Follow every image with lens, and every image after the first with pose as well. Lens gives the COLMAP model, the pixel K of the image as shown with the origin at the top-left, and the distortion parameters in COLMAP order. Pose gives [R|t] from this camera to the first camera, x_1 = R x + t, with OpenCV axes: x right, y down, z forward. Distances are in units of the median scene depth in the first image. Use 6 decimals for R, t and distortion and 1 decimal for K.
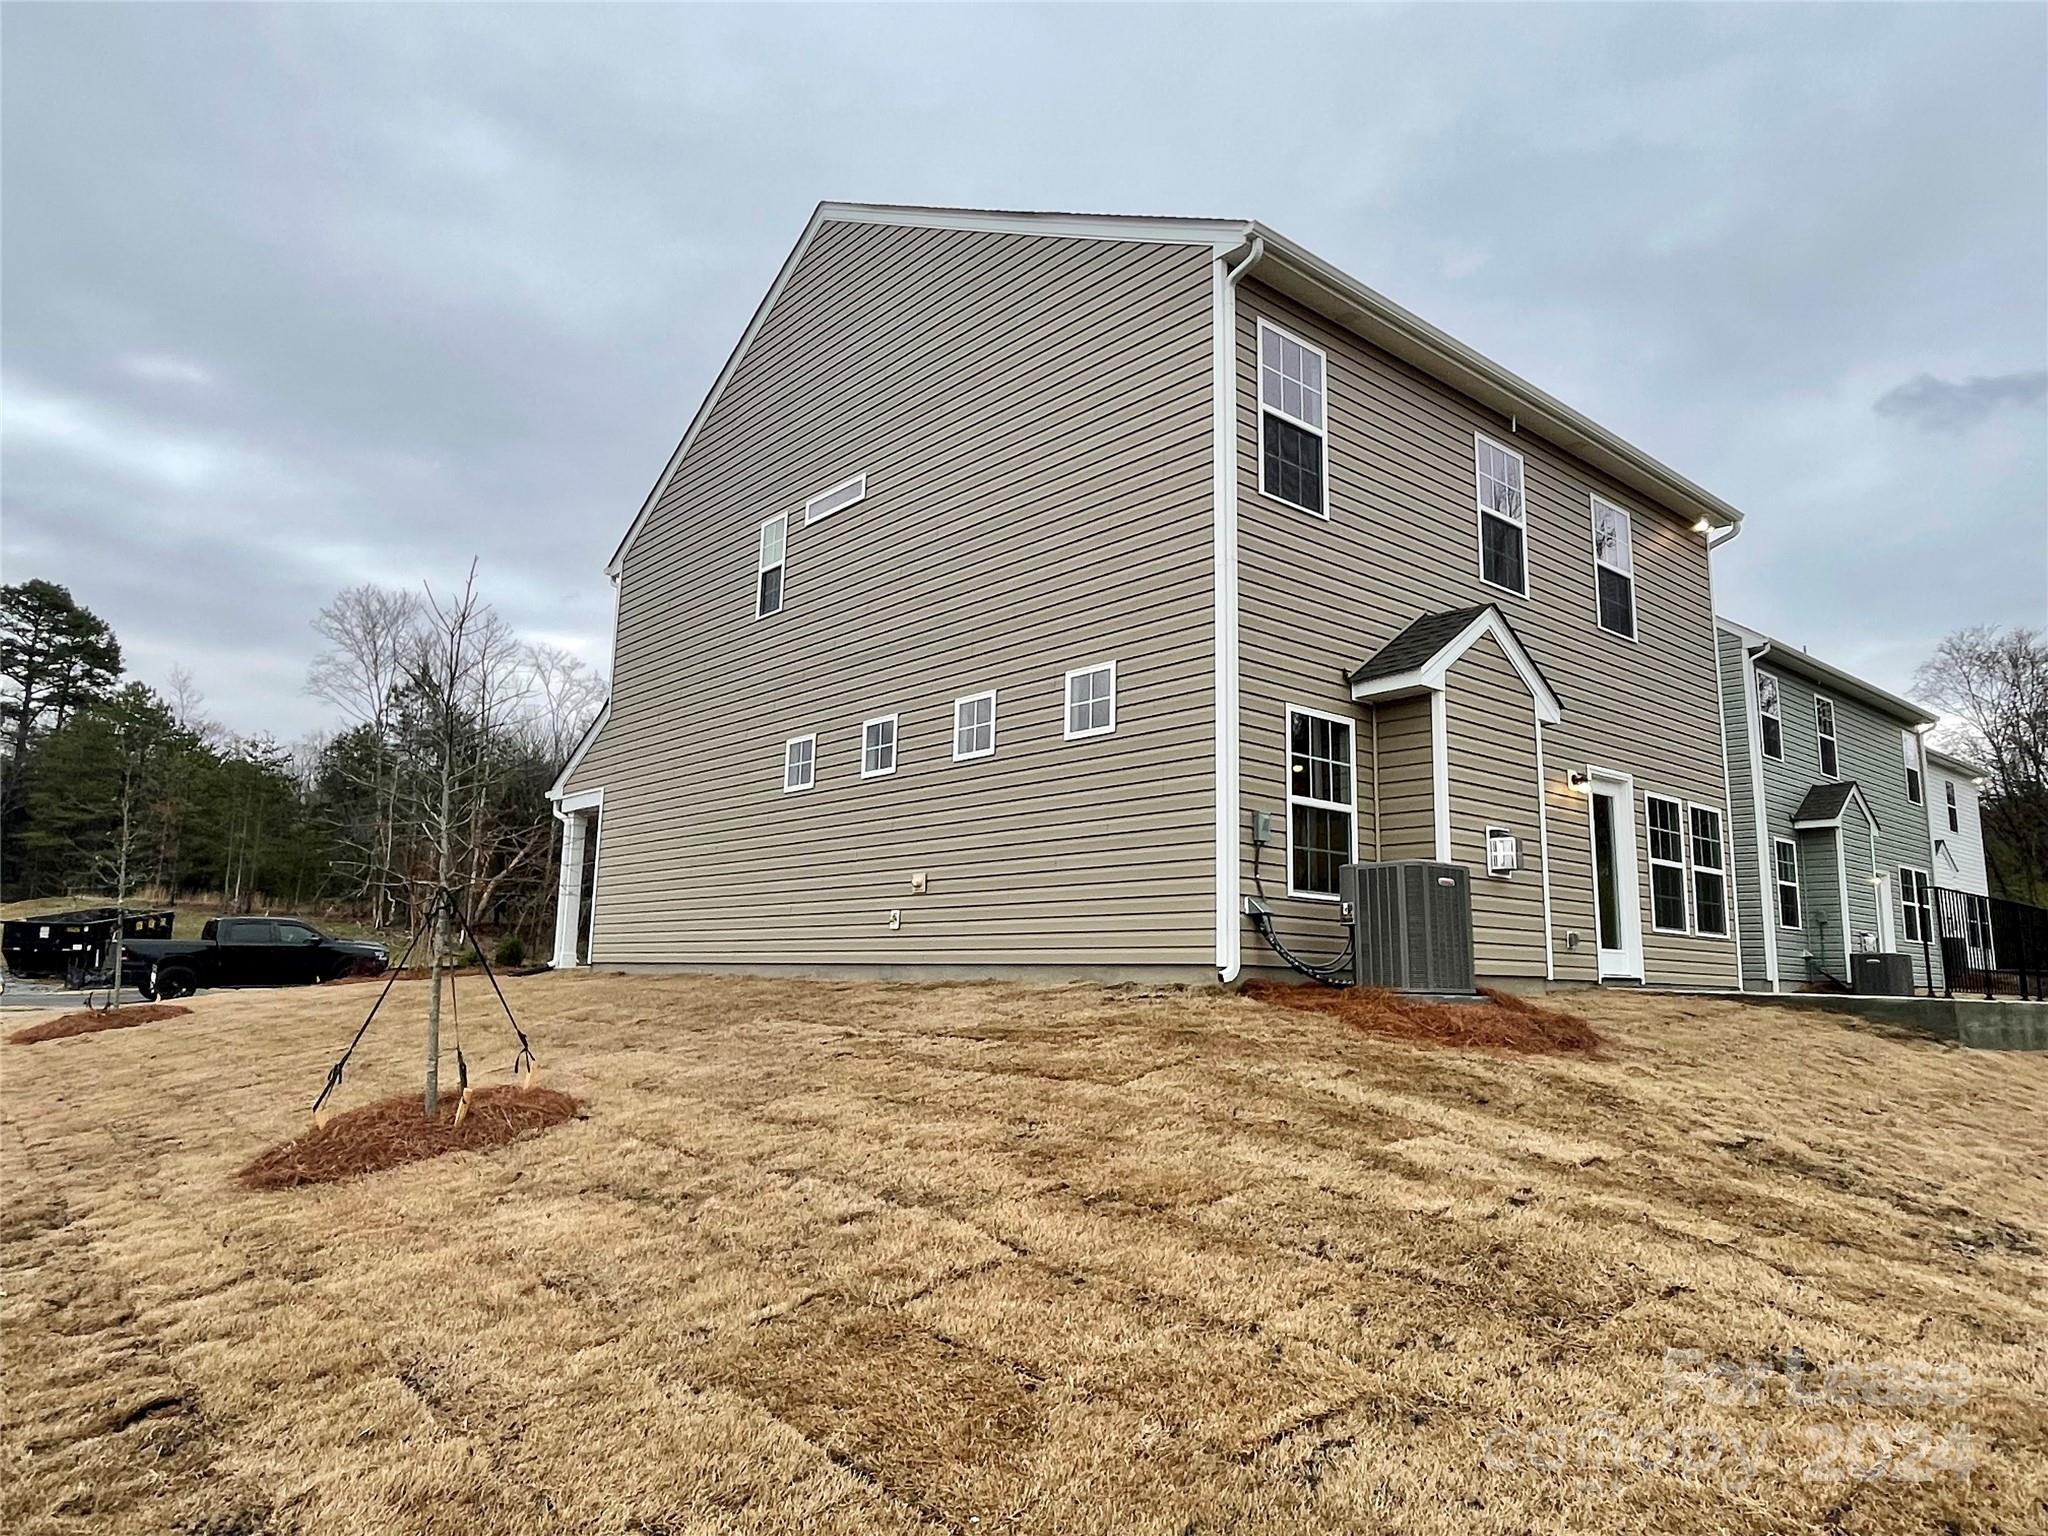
lens RADIAL K [[1327.8, 0, 1016.4], [0, 1327.8, 743.3], [0, 0, 1]] dist [0.001531, -0.013717]
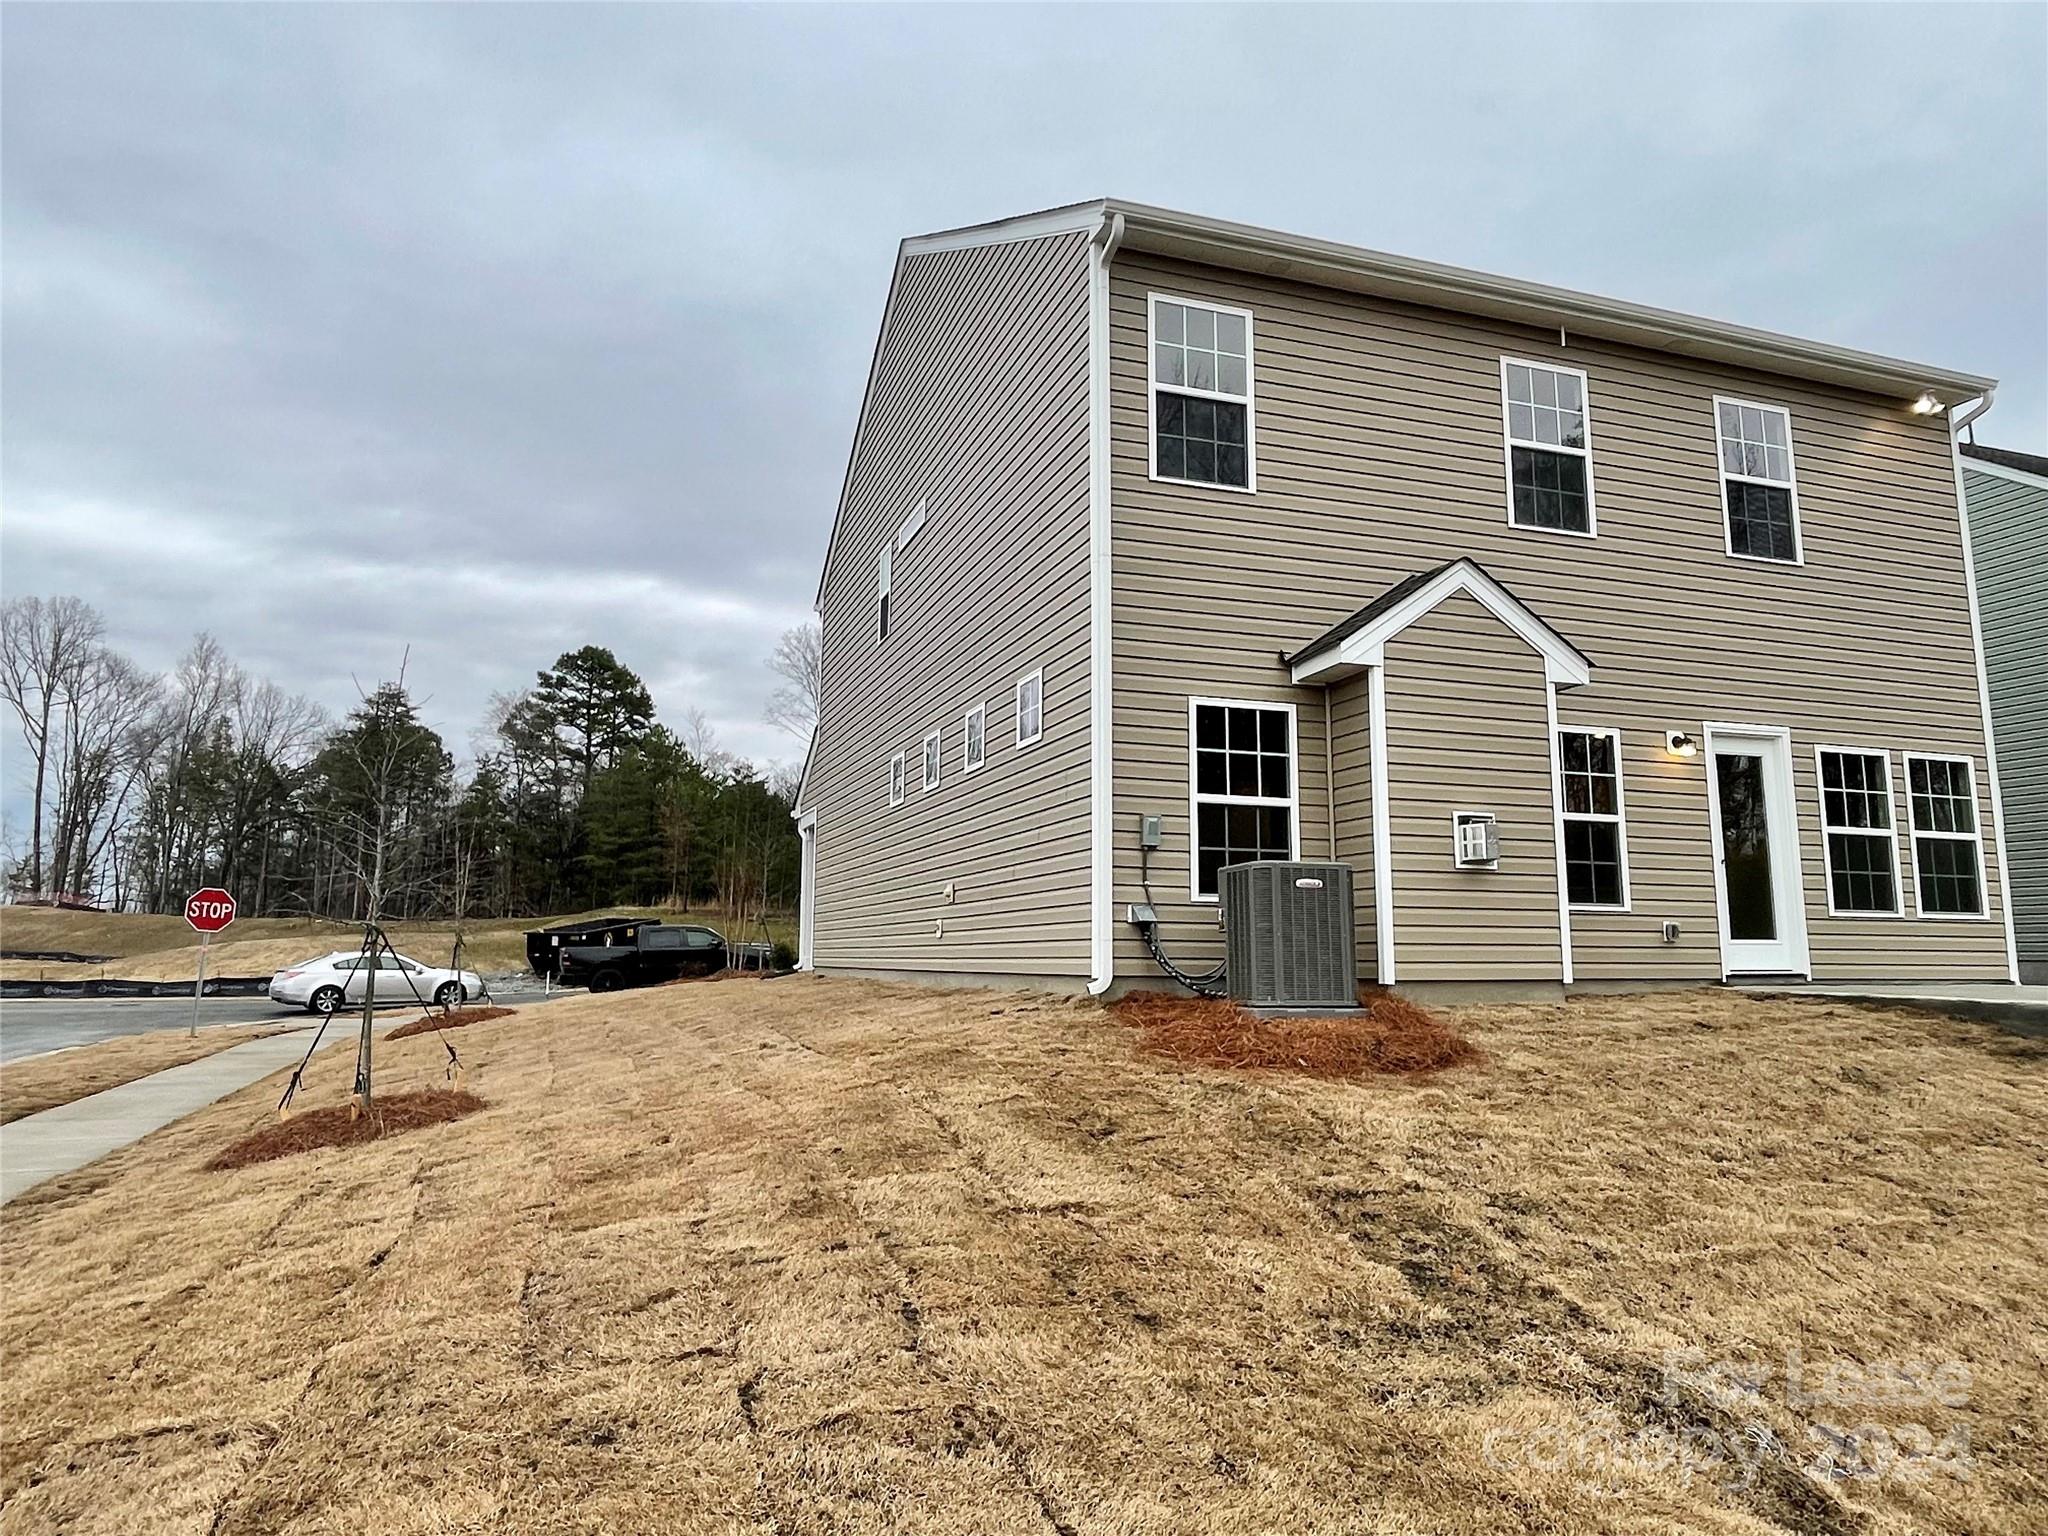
lens RADIAL K [[1327.8, 0, 1016.4], [0, 1327.8, 743.3], [0, 0, 1]] dist [0.001531, -0.013717]
pose [[0.928093, -0.076196, -0.364469, 0.338457], [0.080973, 0.996714, -0.002182, -0.003974], [0.363437, -0.027486, 0.931213, 0.058602]]
